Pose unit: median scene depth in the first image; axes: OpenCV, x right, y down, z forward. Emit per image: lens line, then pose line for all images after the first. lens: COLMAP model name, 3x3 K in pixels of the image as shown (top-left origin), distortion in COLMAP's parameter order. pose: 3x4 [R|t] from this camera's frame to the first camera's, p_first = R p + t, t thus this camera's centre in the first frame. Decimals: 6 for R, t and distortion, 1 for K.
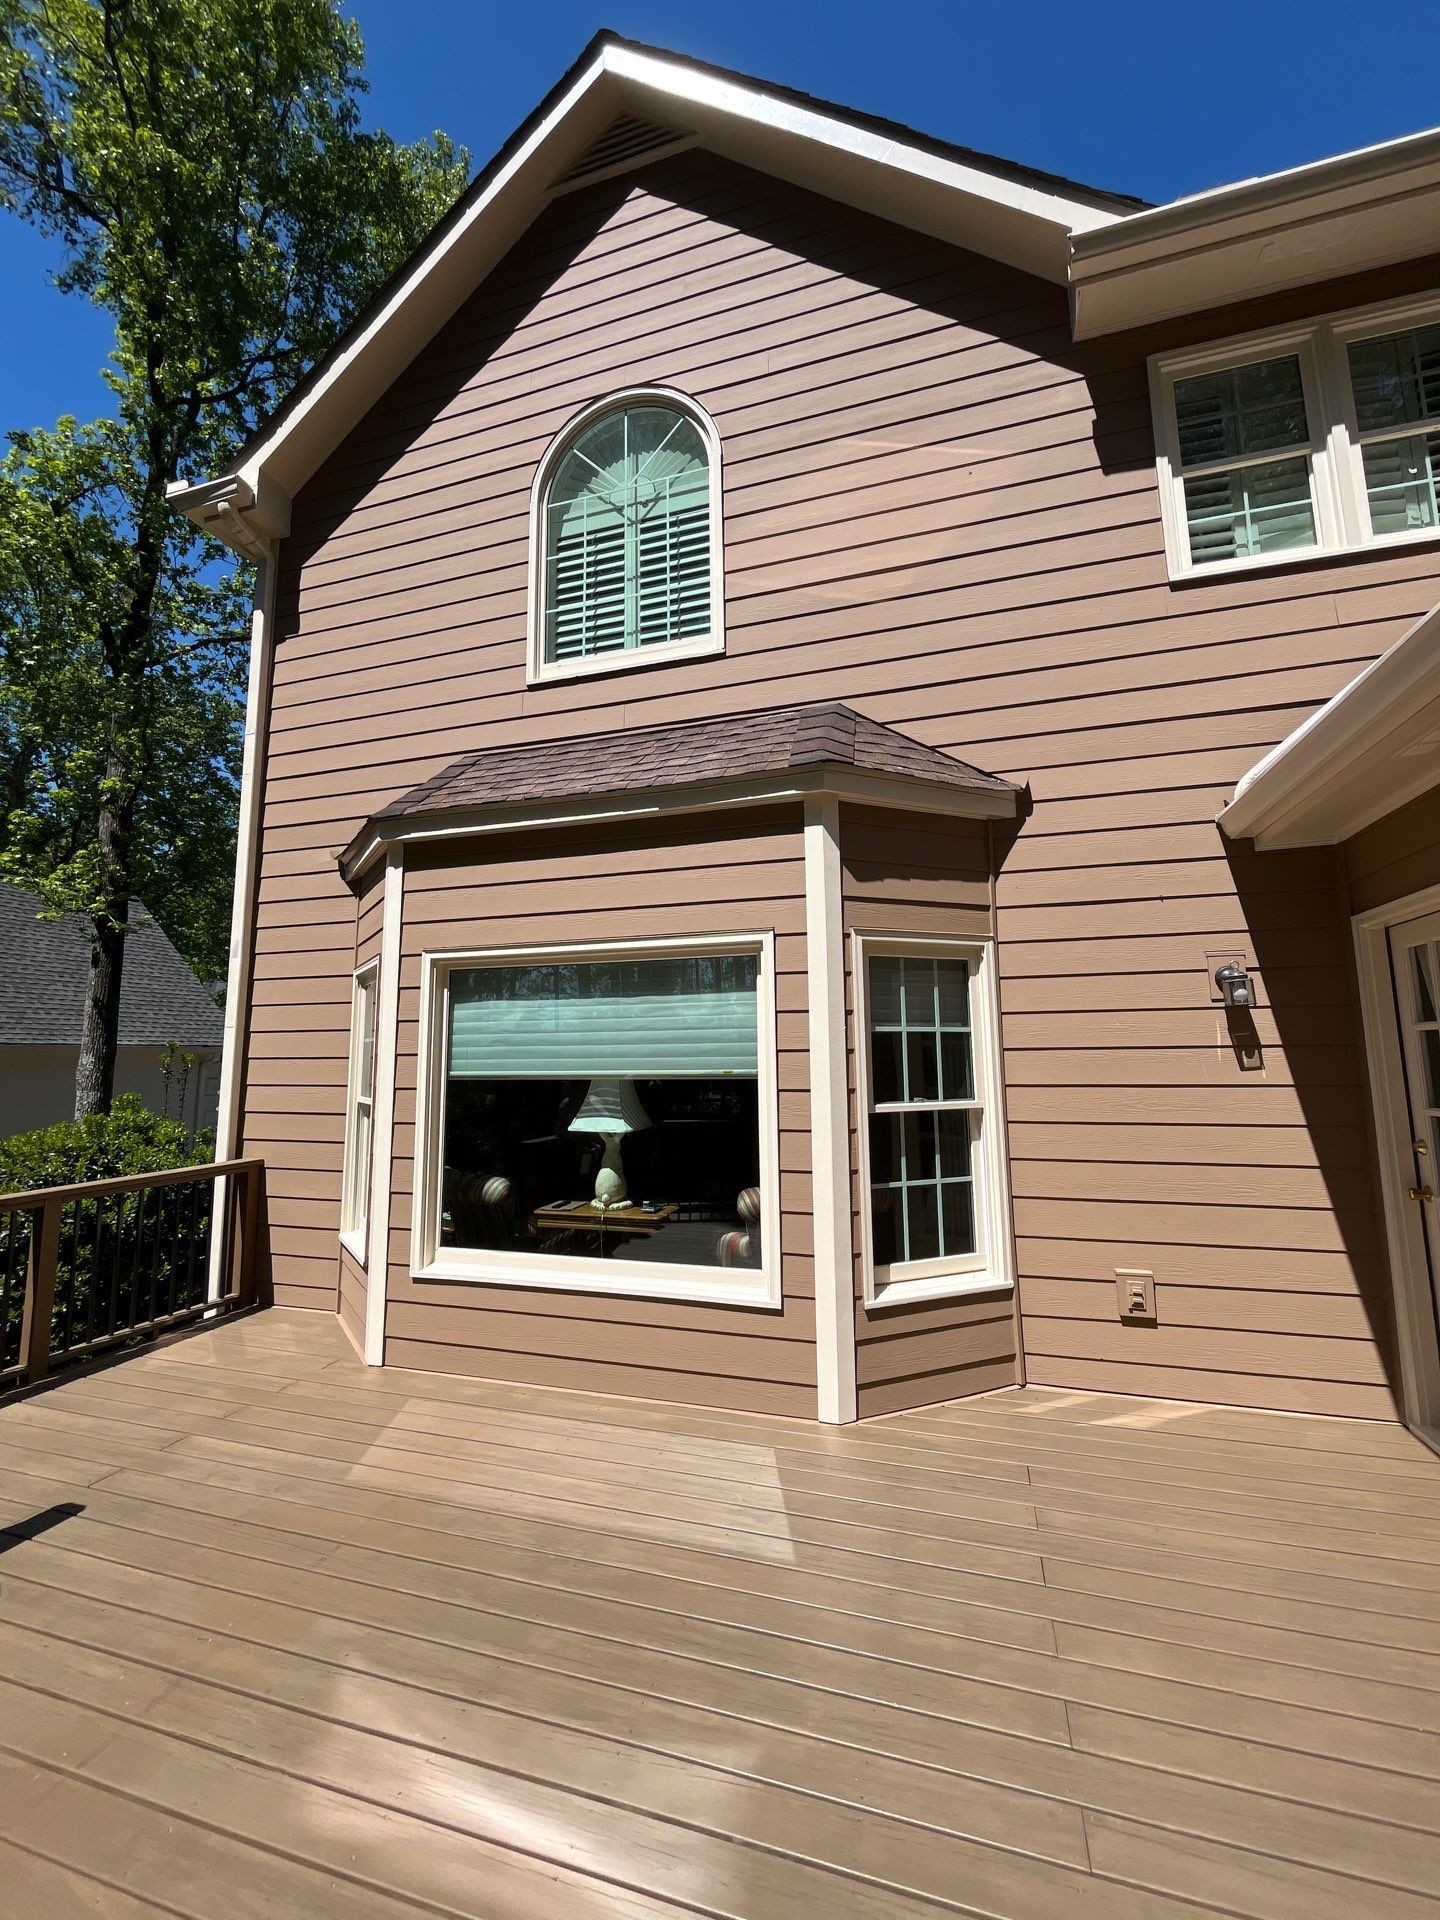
lens RADIAL K [[760.4, 0, 720.0], [0, 760.4, 960.0], [0, 0, 1]] dist [-0.001189, -0.000488]
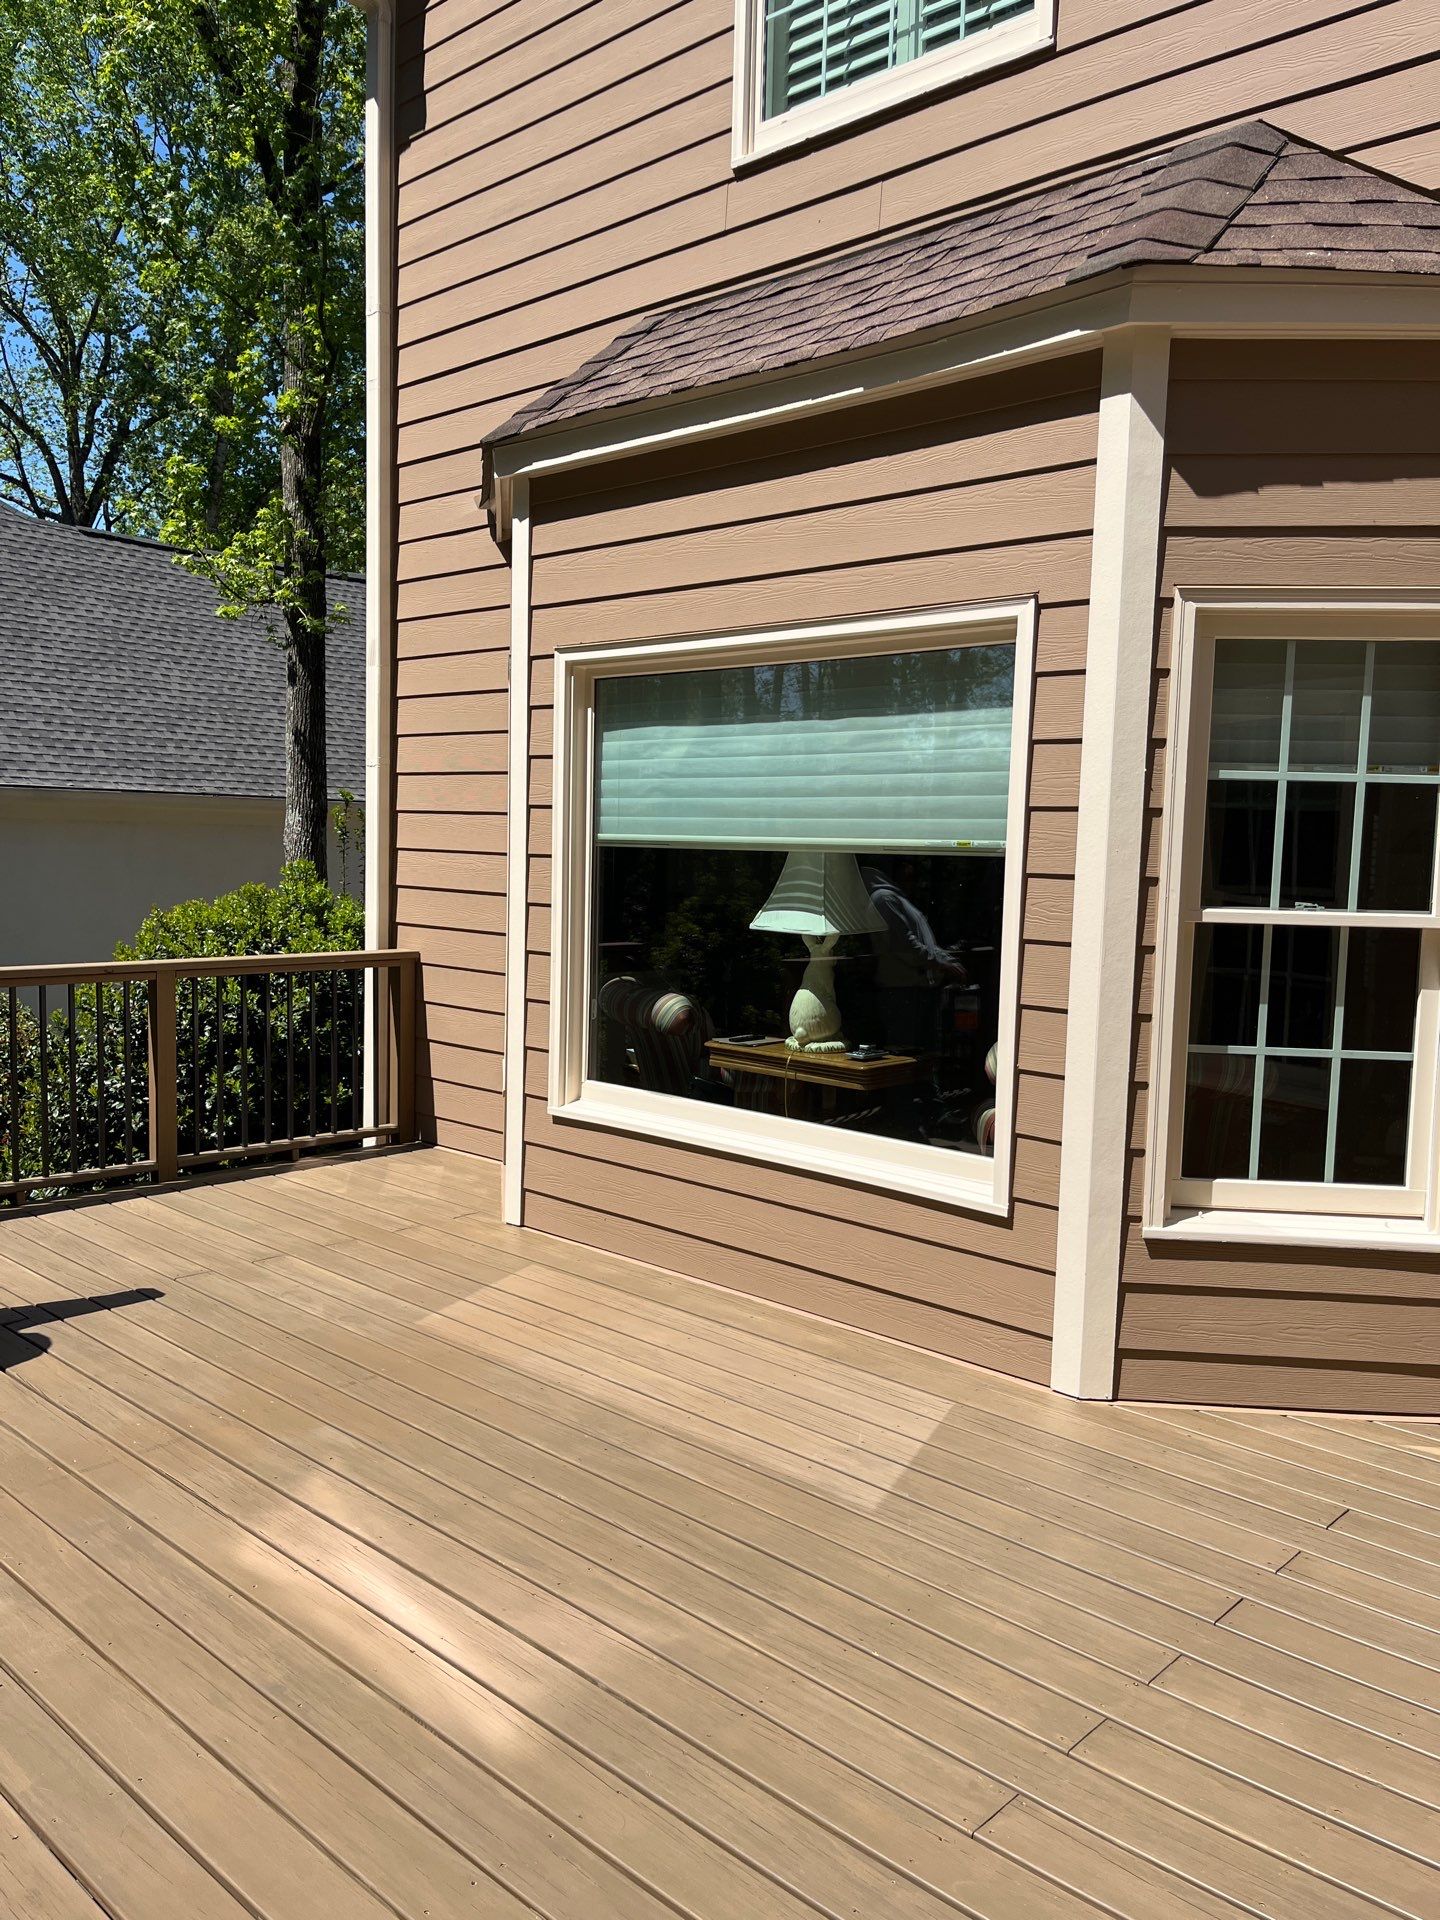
lens RADIAL K [[1411.4, 0, 720.0], [0, 1411.4, 960.0], [0, 0, 1]] dist [0.054465, -0.061026]
pose [[0.905010, 0.069903, -0.419609, 0.303031], [0.017157, 0.979605, 0.200197, 0.009231], [0.425045, -0.188379, 0.885353, -0.090646]]
